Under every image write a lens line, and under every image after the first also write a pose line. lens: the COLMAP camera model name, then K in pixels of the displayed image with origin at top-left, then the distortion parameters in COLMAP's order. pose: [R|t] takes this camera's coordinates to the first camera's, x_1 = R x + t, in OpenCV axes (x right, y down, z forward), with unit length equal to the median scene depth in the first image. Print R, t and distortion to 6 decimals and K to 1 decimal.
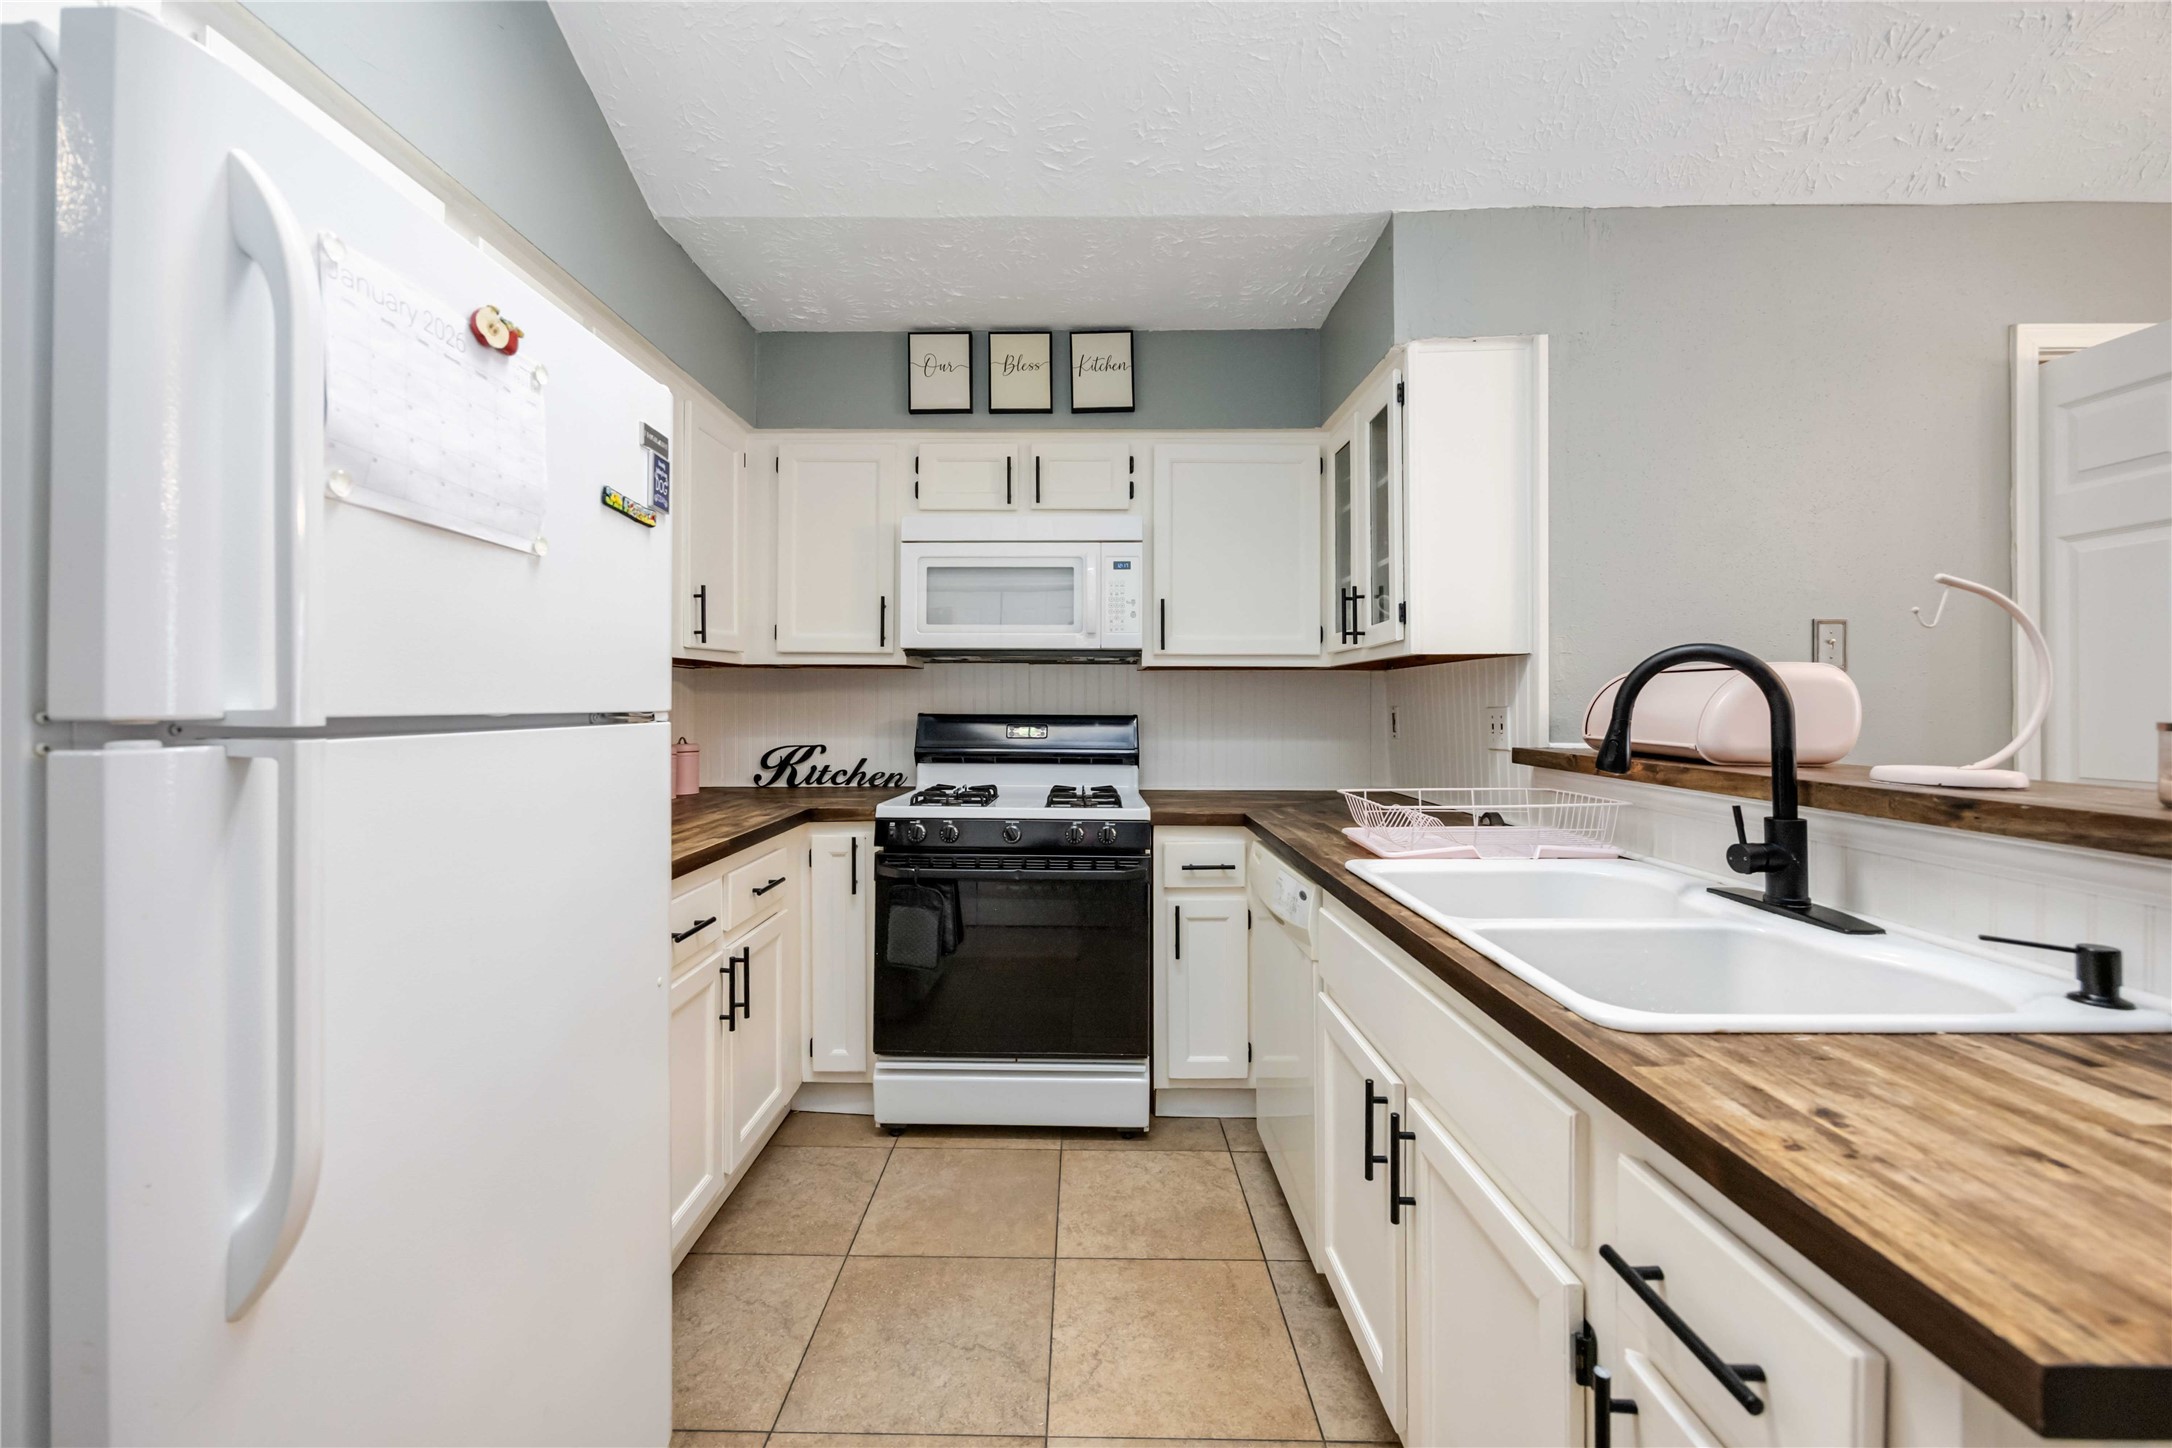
lens RADIAL K [[841.8, 0, 1088.2], [0, 841.8, 697.3], [0, 0, 1]] dist [-0.002064, 0.000184]
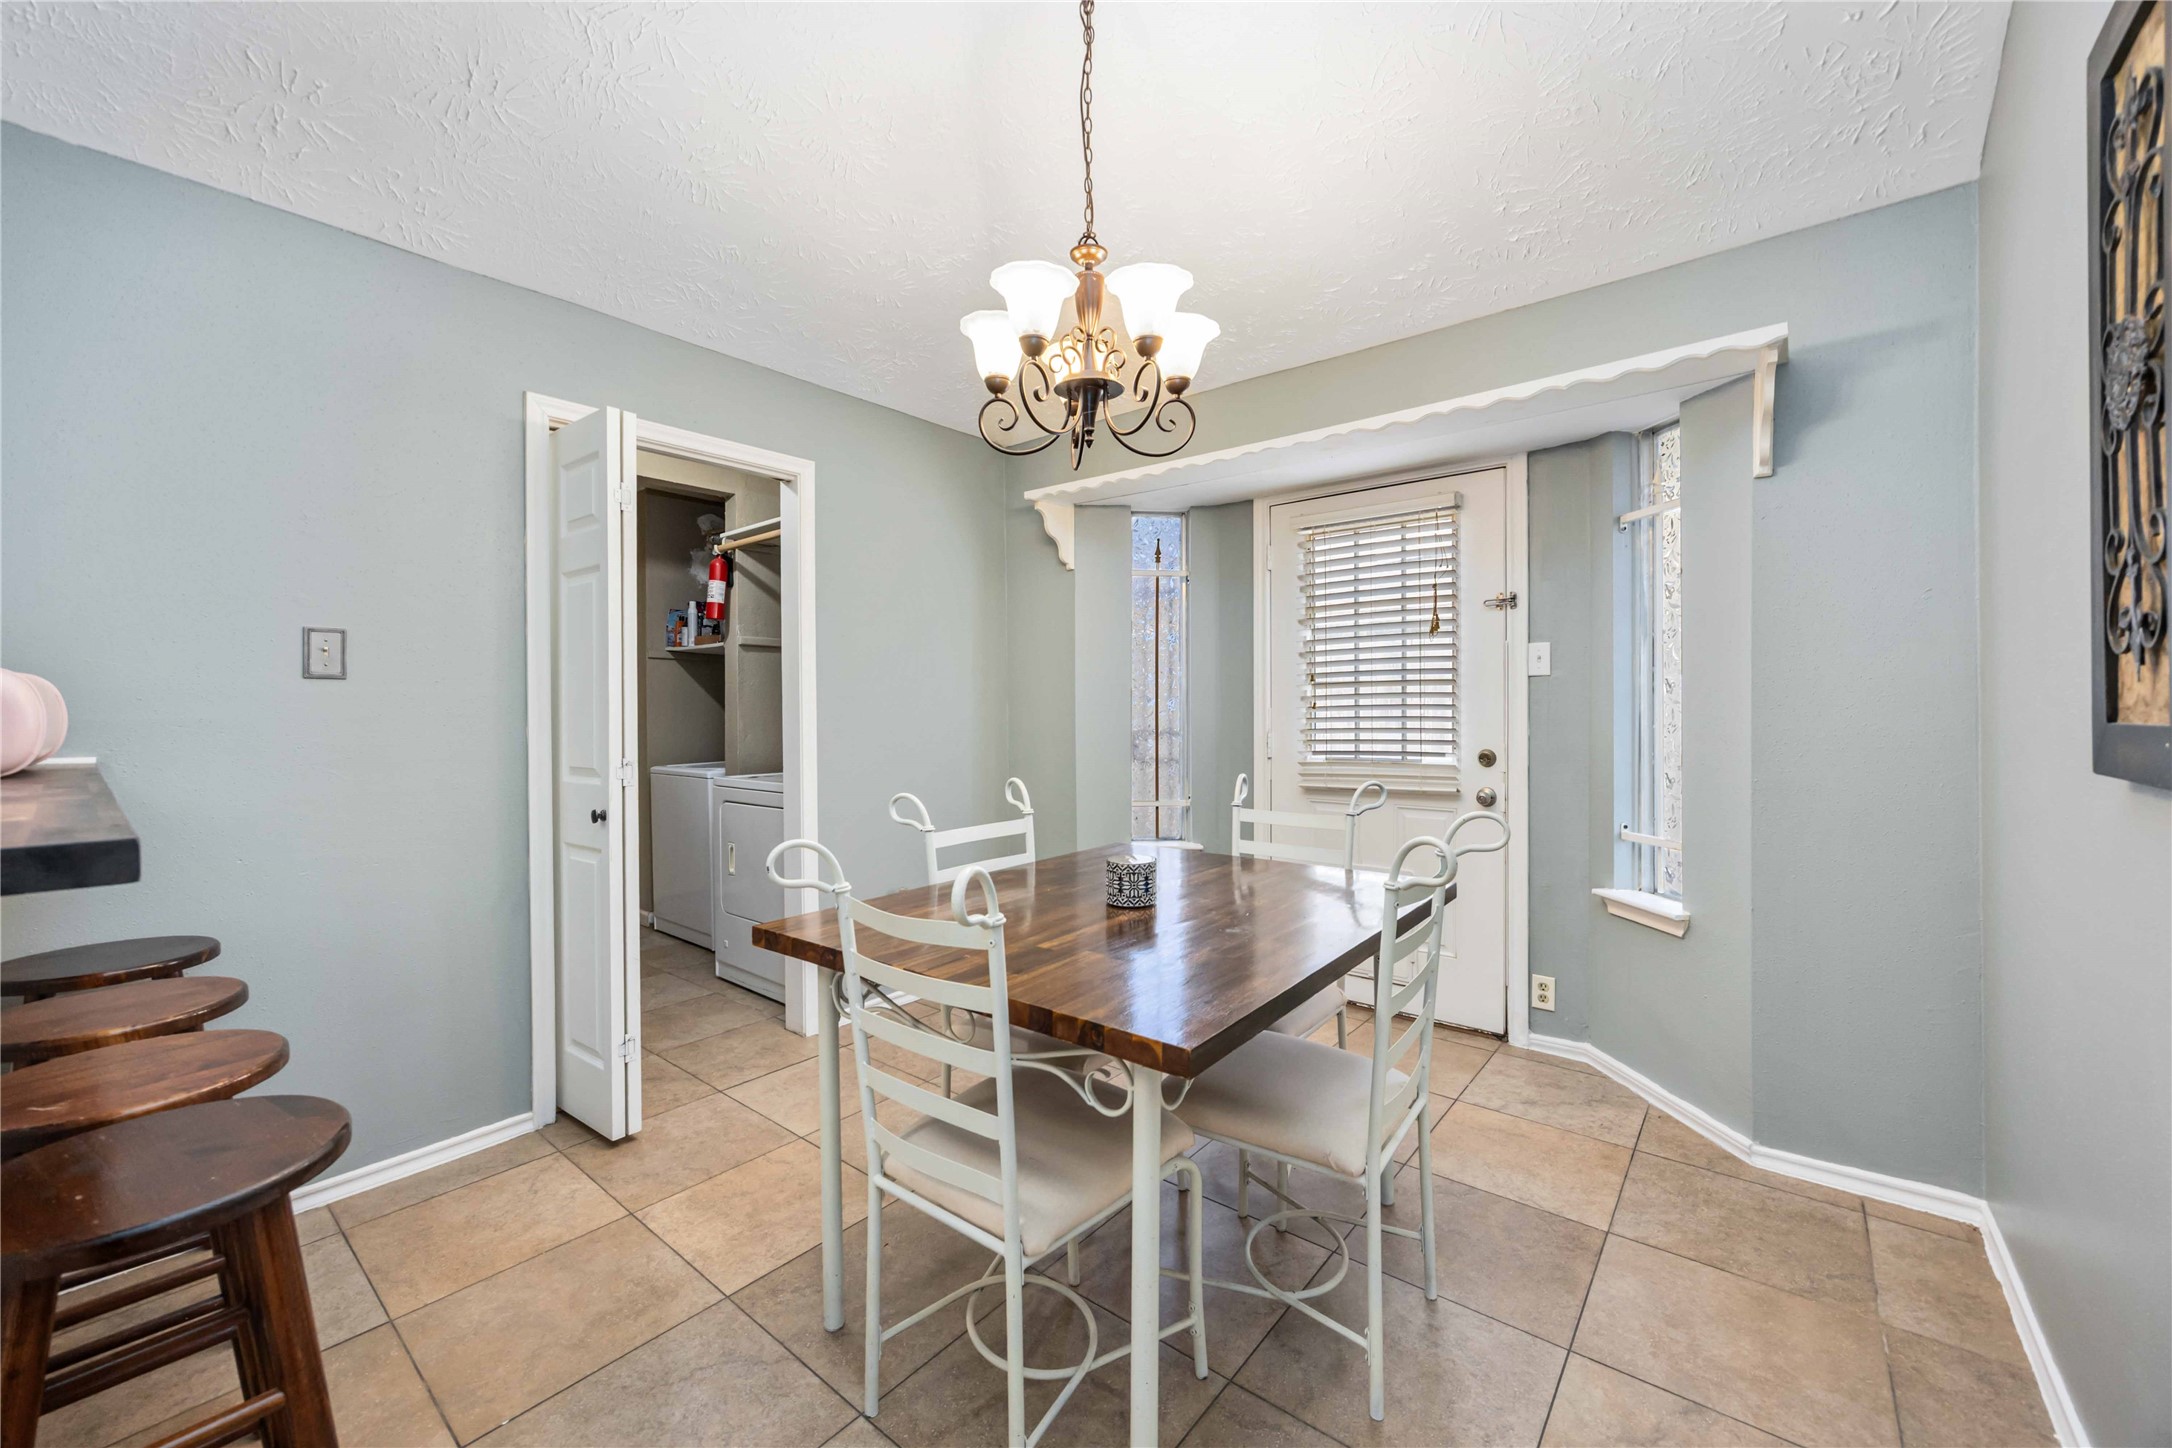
lens RADIAL K [[841.8, 0, 1075.4], [0, 841.8, 714.0], [0, 0, 1]] dist [-0.002064, 0.000184]
pose [[0.634712, -0.014448, 0.772614, 0.647218], [0.005945, 0.999887, 0.013814, 0.003706], [-0.772726, -0.004175, 0.634726, -0.352833]]
